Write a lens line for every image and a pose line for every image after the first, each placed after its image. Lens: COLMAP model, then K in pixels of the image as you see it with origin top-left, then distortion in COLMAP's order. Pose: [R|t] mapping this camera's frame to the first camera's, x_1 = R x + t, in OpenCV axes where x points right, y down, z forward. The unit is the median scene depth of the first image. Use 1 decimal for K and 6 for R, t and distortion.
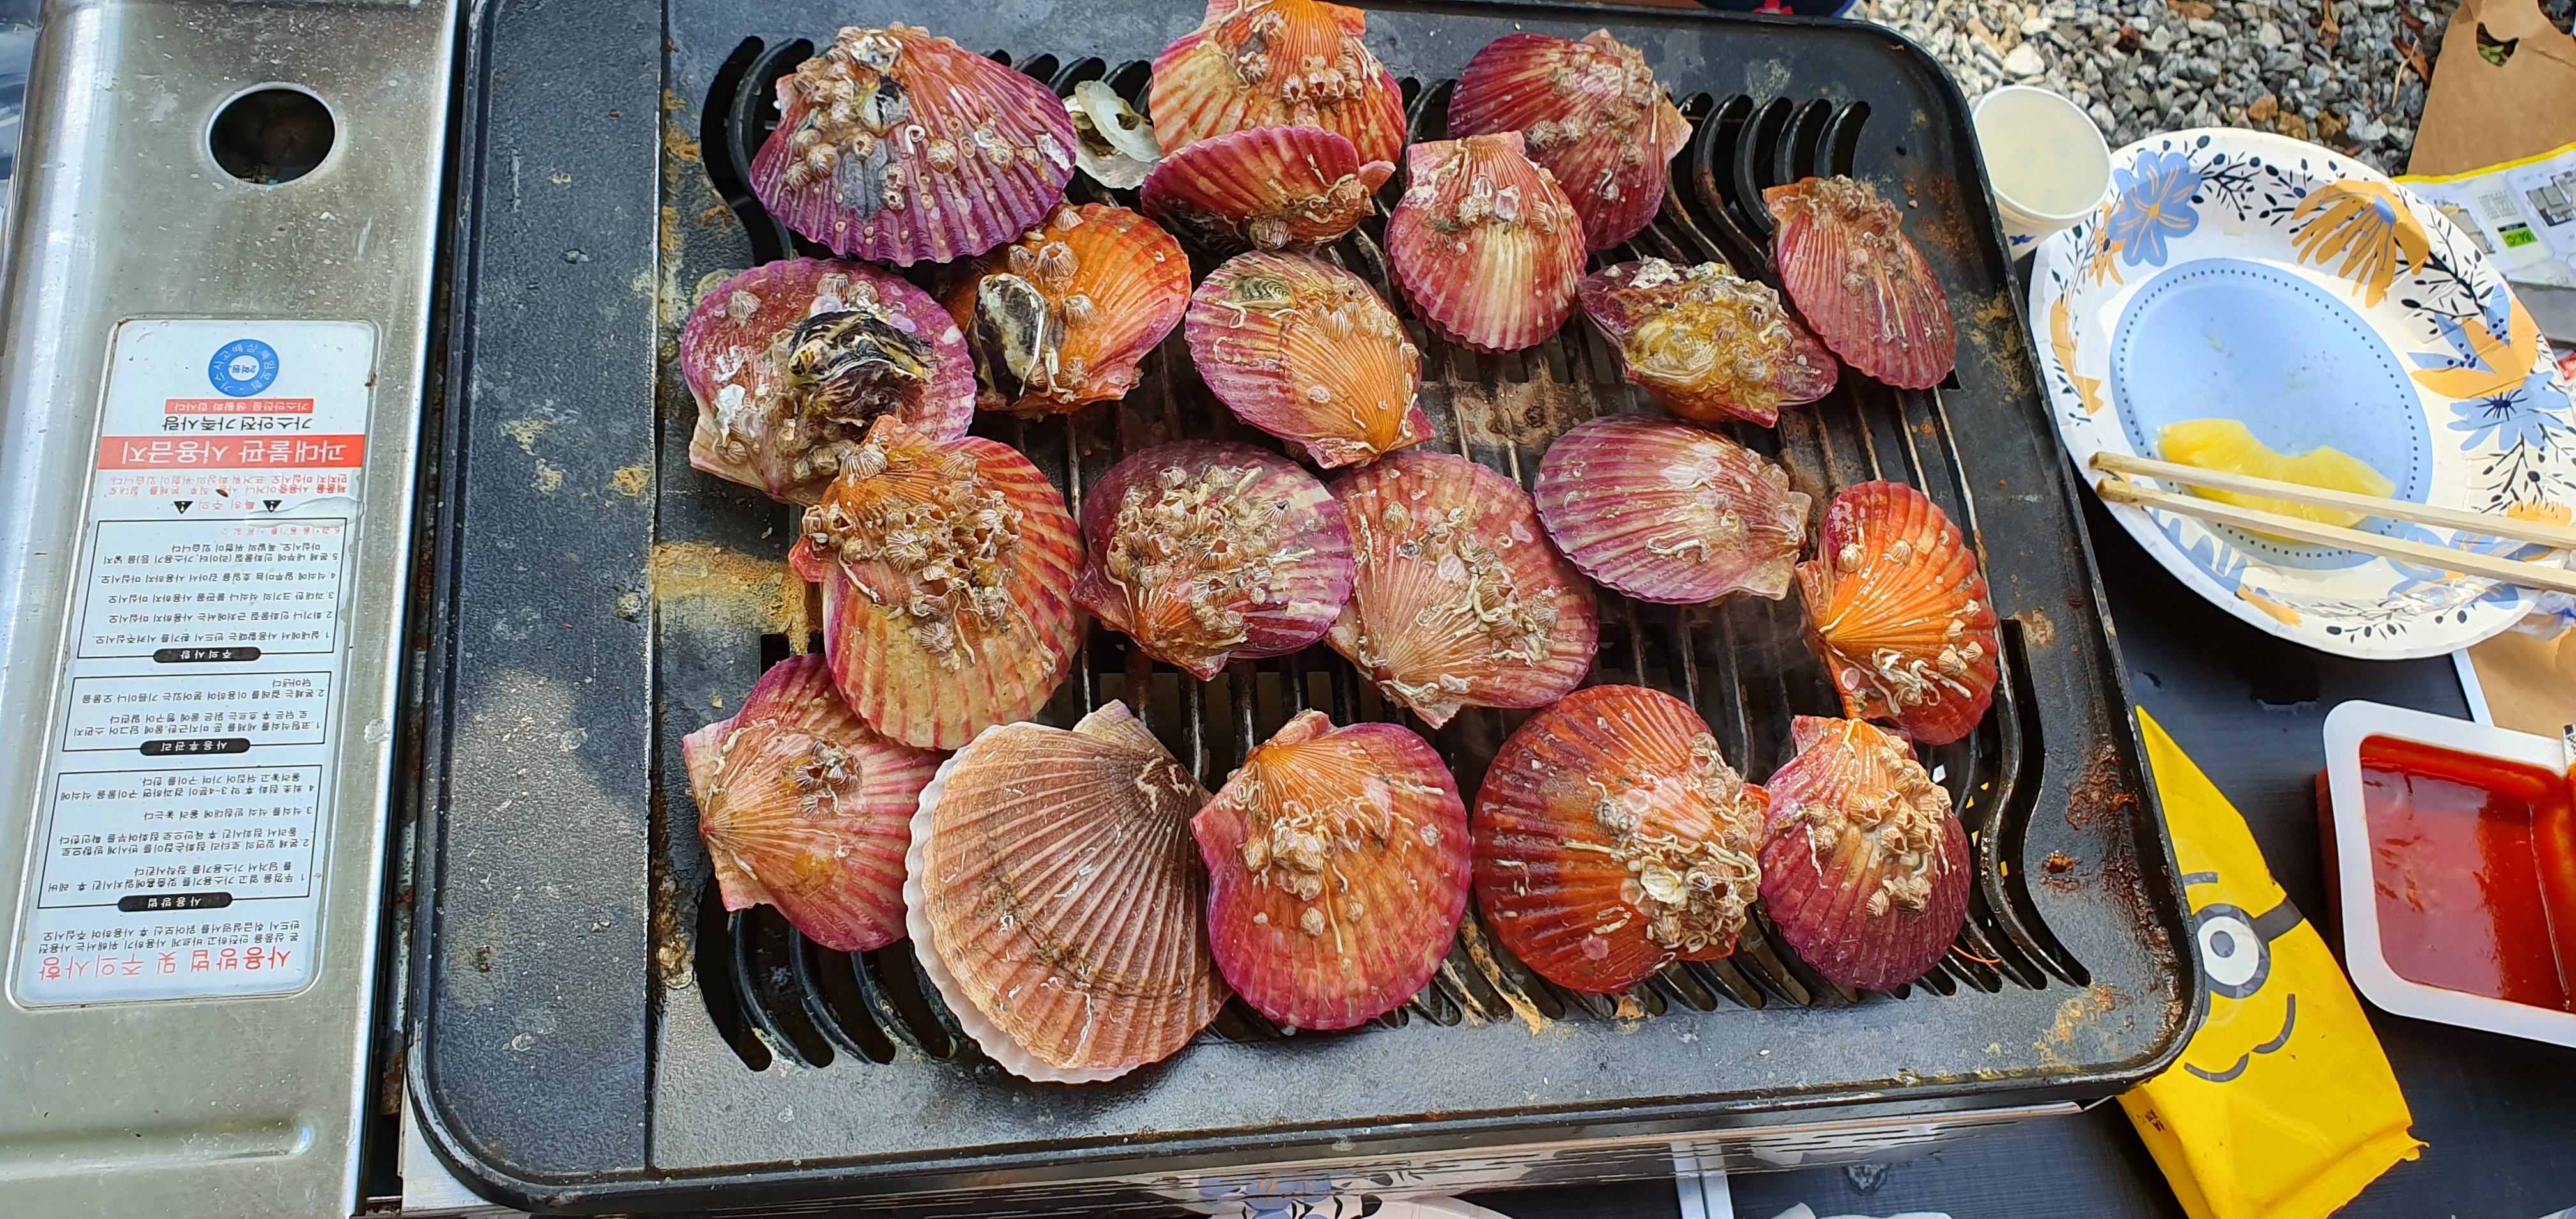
lens RADIAL K [[1834.6, 0, 1282.4], [0, 1834.6, 606.4], [0, 0, 1]] dist [-0.006339, -0.001992]
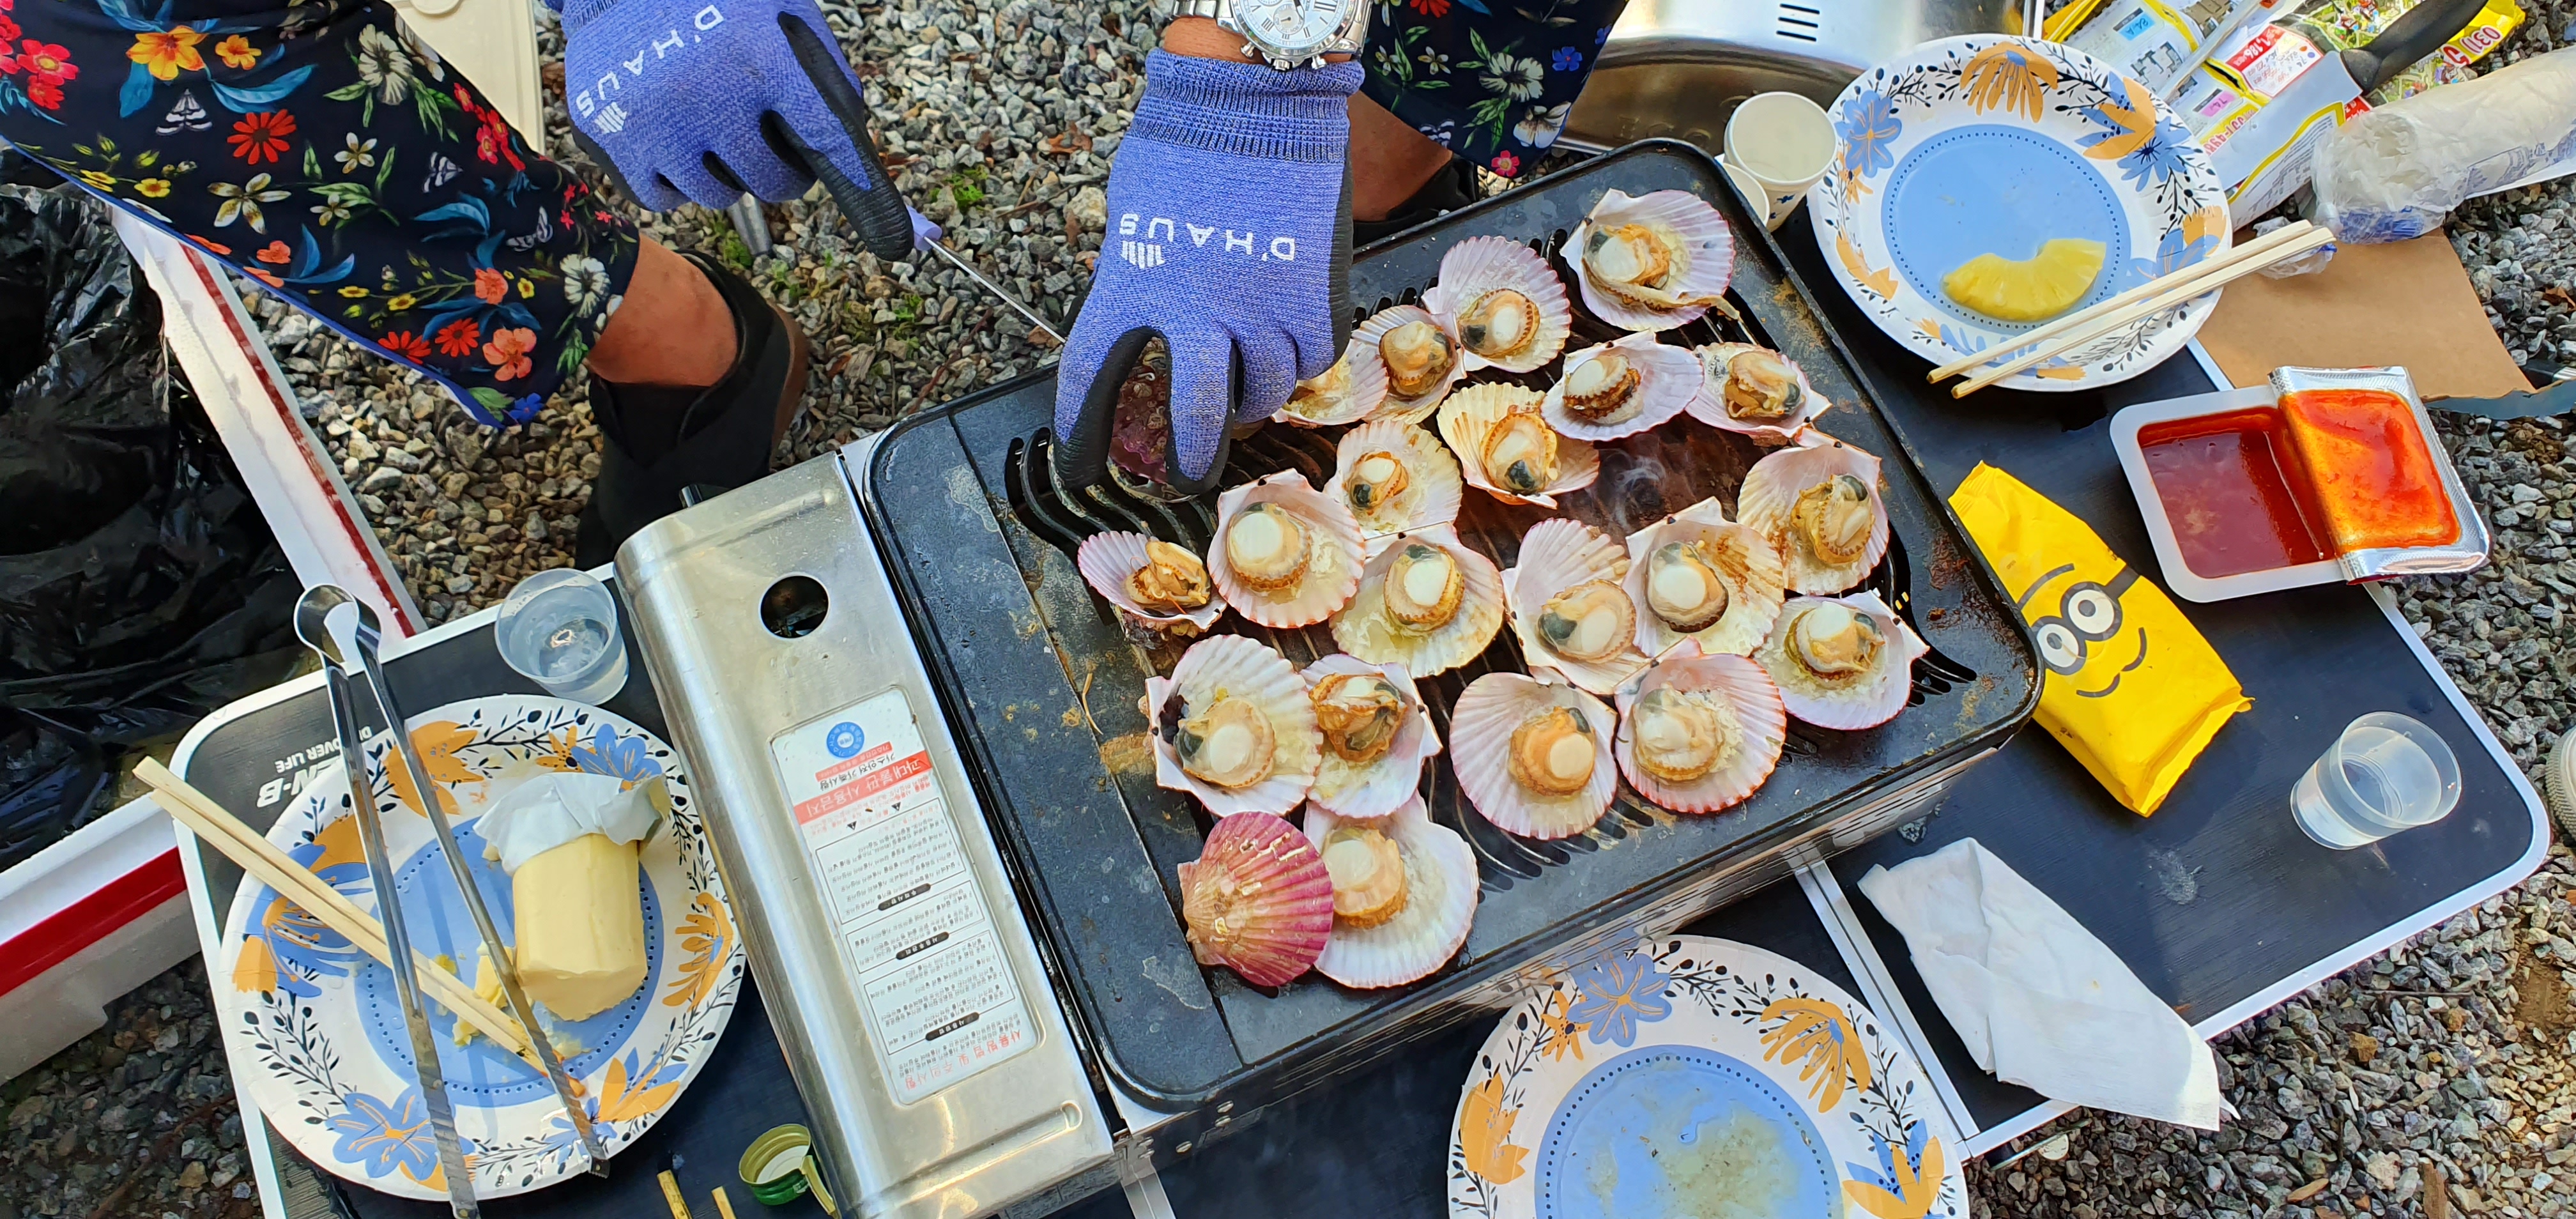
lens RADIAL K [[1834.6, 0, 1292.1], [0, 1834.6, 610.4], [0, 0, 1]] dist [-0.006339, -0.001992]
pose [[0.930809, -0.365502, -0.001852, -0.104657], [0.365457, 0.930586, 0.021214, -0.108323], [-0.006030, -0.020423, 0.999773, -0.636606]]
